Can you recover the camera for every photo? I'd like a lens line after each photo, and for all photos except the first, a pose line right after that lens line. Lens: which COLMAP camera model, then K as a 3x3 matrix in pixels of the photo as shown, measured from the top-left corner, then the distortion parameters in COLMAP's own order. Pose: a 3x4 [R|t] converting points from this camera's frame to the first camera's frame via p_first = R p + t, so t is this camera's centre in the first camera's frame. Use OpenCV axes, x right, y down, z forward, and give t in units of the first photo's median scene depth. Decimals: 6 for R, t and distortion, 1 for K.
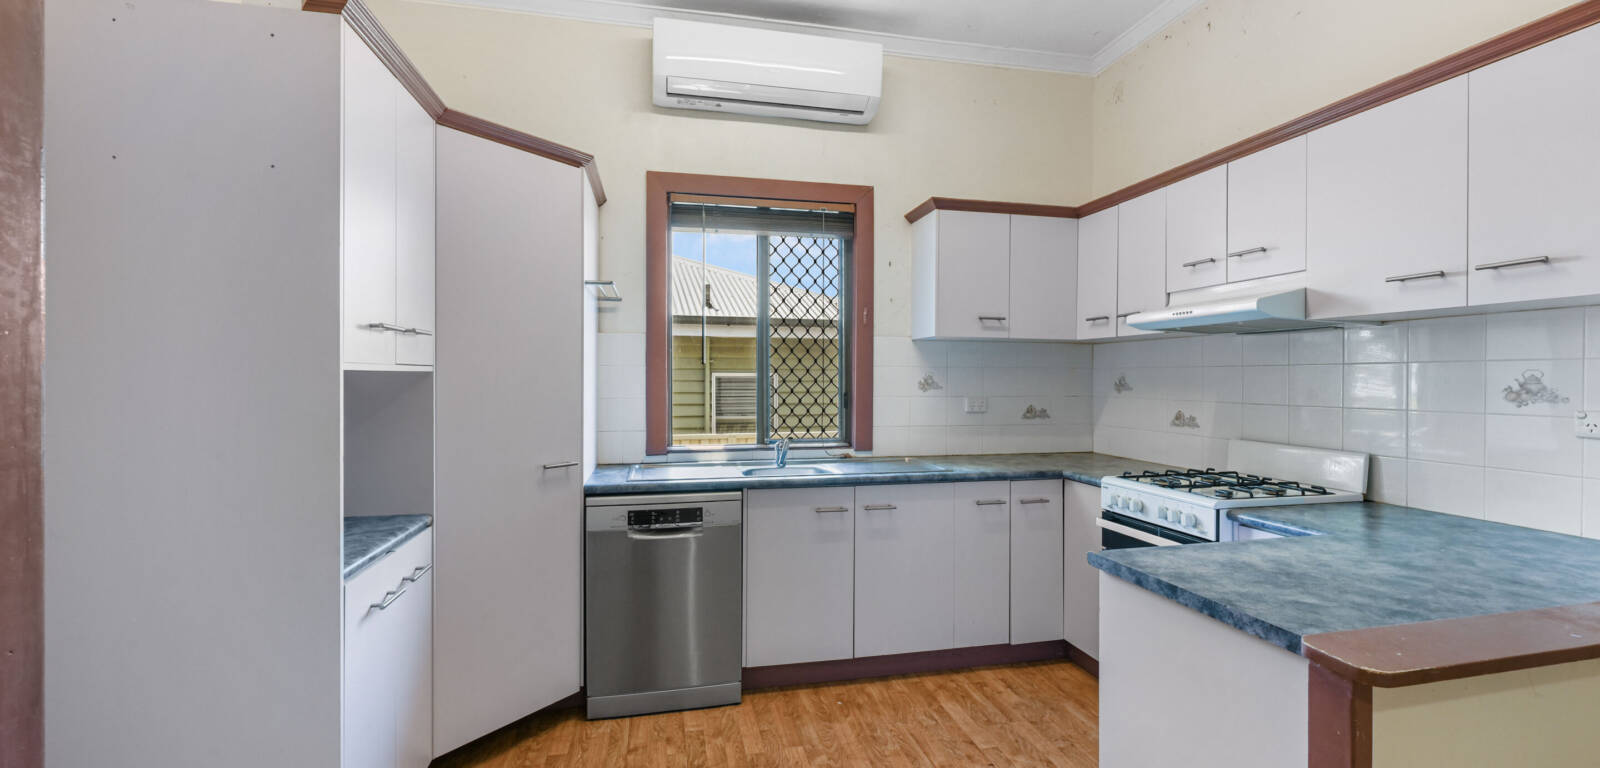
lens RADIAL K [[658.2, 0, 807.2], [0, 658.2, 384.9], [0, 0, 1]] dist [-0.008719, 0.000466]
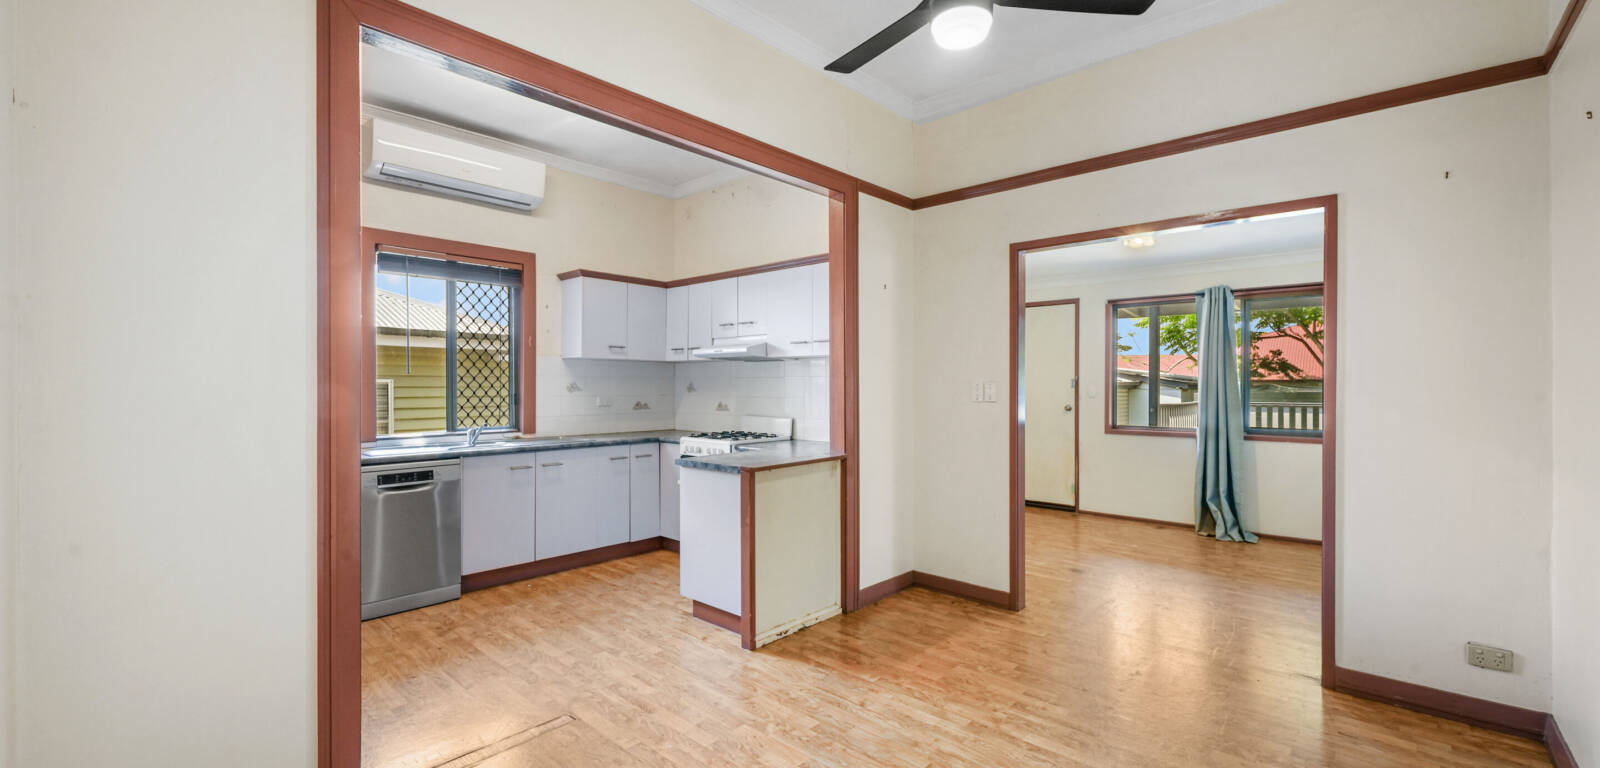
lens RADIAL K [[658.2, 0, 802.0], [0, 658.2, 387.2], [0, 0, 1]] dist [-0.008719, 0.000466]
pose [[0.822628, -0.002759, 0.568573, -0.287089], [0.006278, 0.999971, -0.004231, 0.008269], [-0.568545, 0.007050, 0.822622, -0.640169]]
